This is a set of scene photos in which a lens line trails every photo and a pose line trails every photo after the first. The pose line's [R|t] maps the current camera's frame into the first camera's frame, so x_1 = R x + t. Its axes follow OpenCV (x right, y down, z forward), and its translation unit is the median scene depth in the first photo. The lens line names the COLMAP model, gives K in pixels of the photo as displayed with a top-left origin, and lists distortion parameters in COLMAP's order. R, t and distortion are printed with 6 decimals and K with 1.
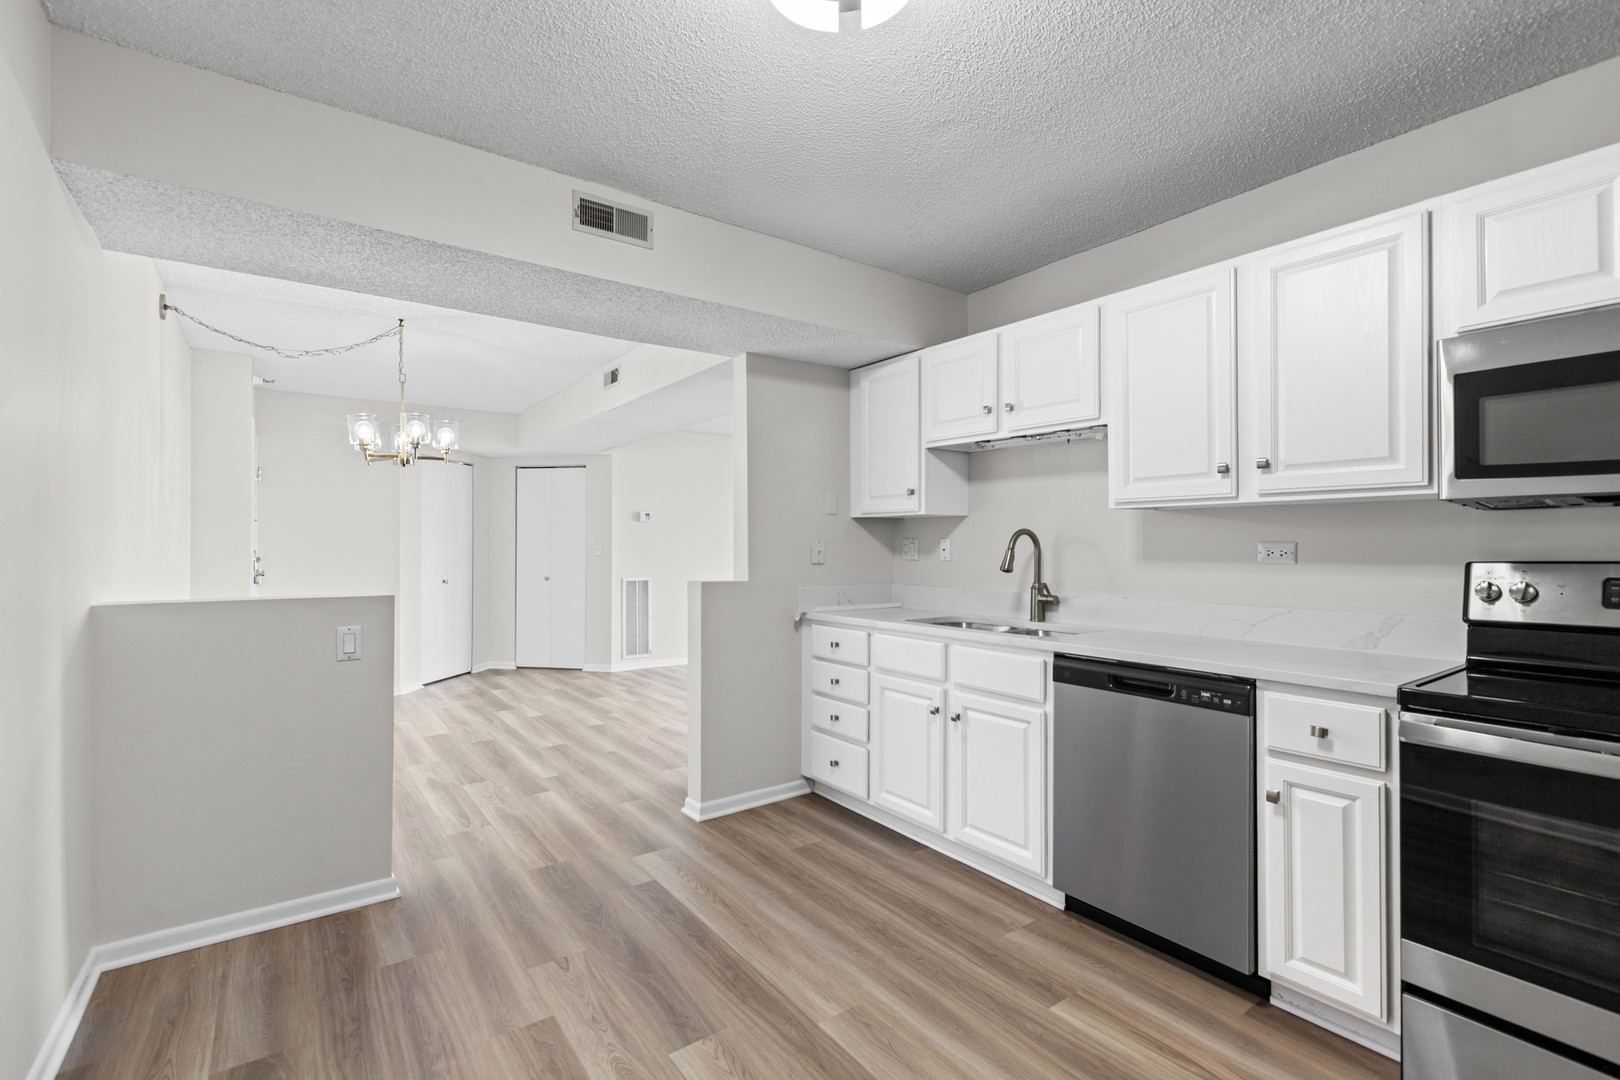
lens RADIAL K [[739.0, 0, 810.0], [0, 739.0, 540.0], [0, 0, 1]] dist [-0.000469, 0.000149]
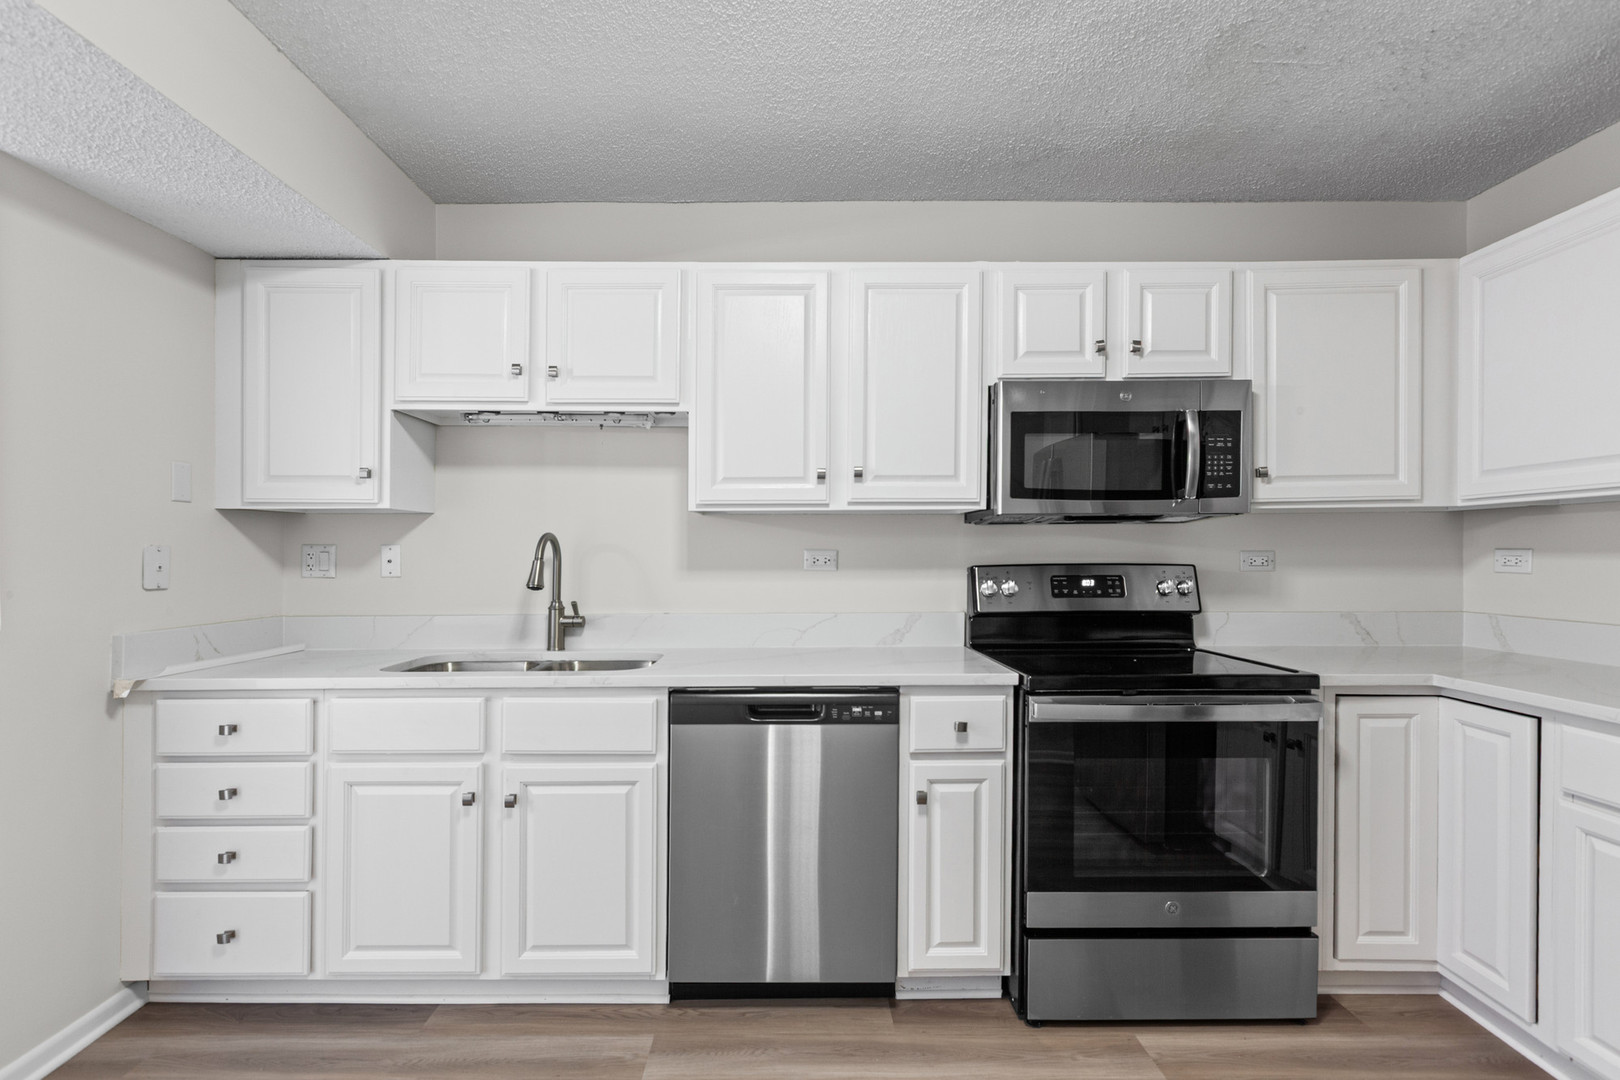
lens RADIAL K [[755.5, 0, 808.5], [0, 755.5, 553.2], [0, 0, 1]] dist [-0.002210, 0.000062]
pose [[0.581735, -0.002223, 0.813375, -0.218465], [-0.002344, 0.999988, 0.004409, 0.002420], [-0.813375, -0.004472, 0.581723, 0.360404]]
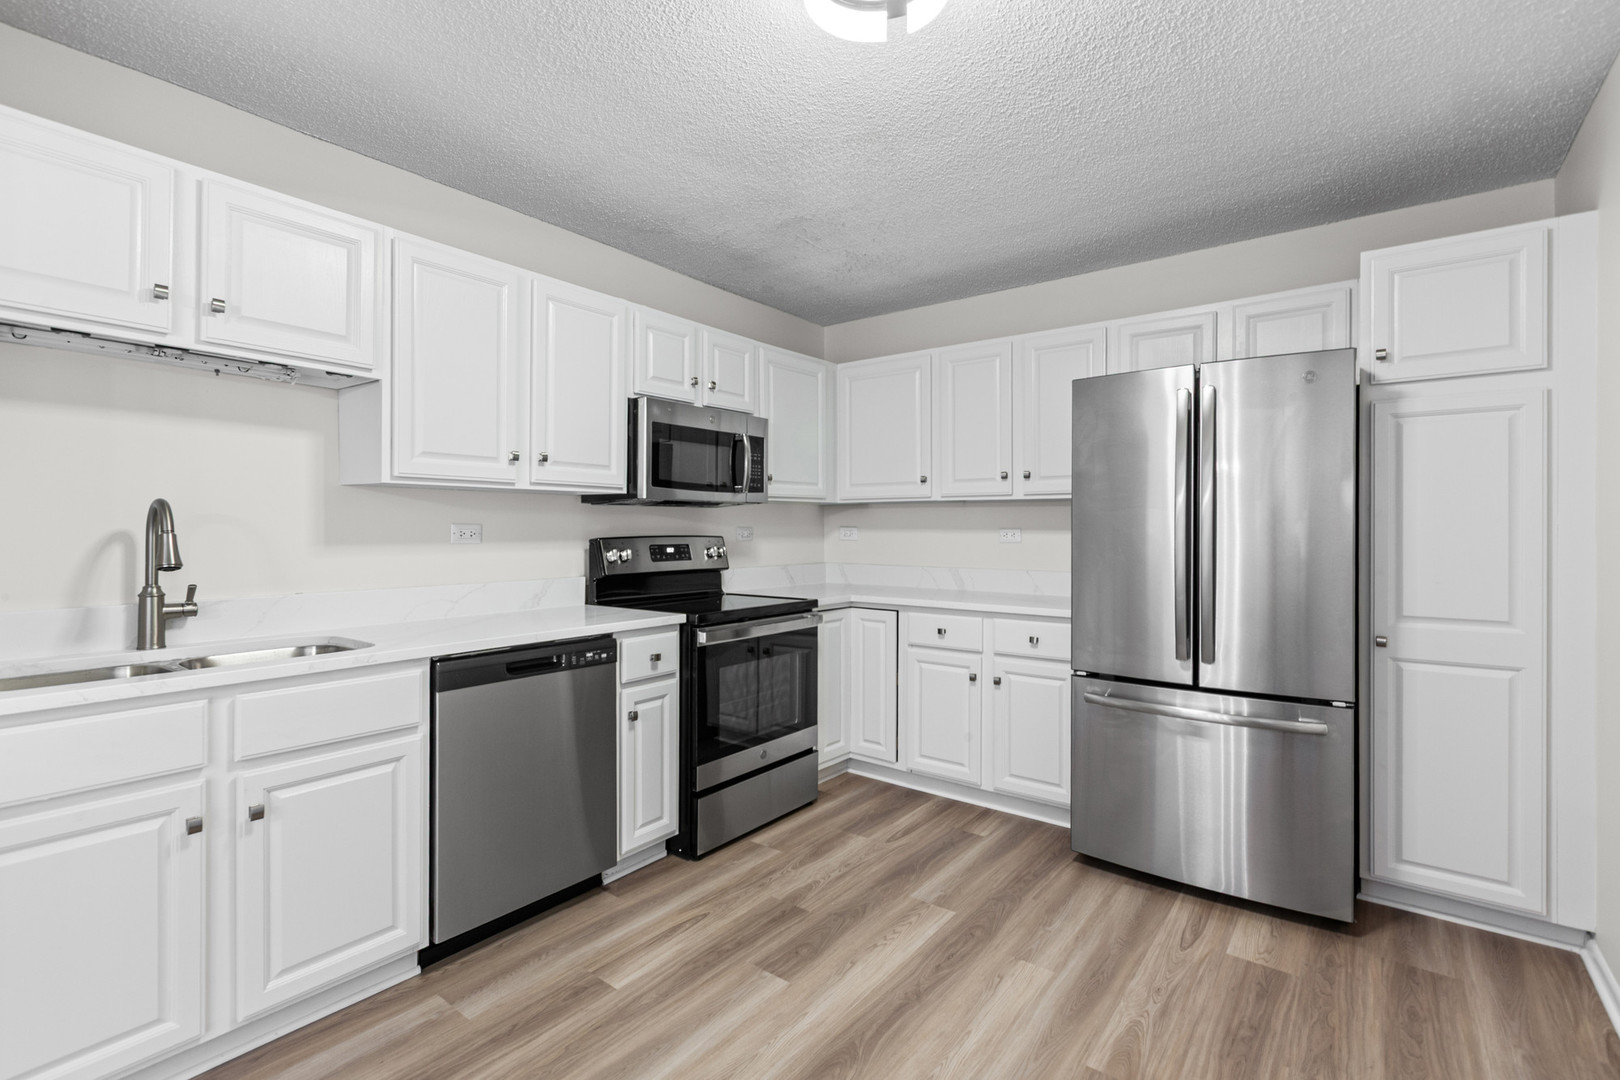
lens RADIAL K [[732.6, 0, 807.3], [0, 732.6, 534.8], [0, 0, 1]] dist [-0.001269, -0.000345]
pose [[-0.287044, -0.009076, 0.957874, -0.499301], [-0.009067, 0.999936, 0.006757, 0.006407], [-0.957874, -0.006745, -0.287108, 0.747139]]
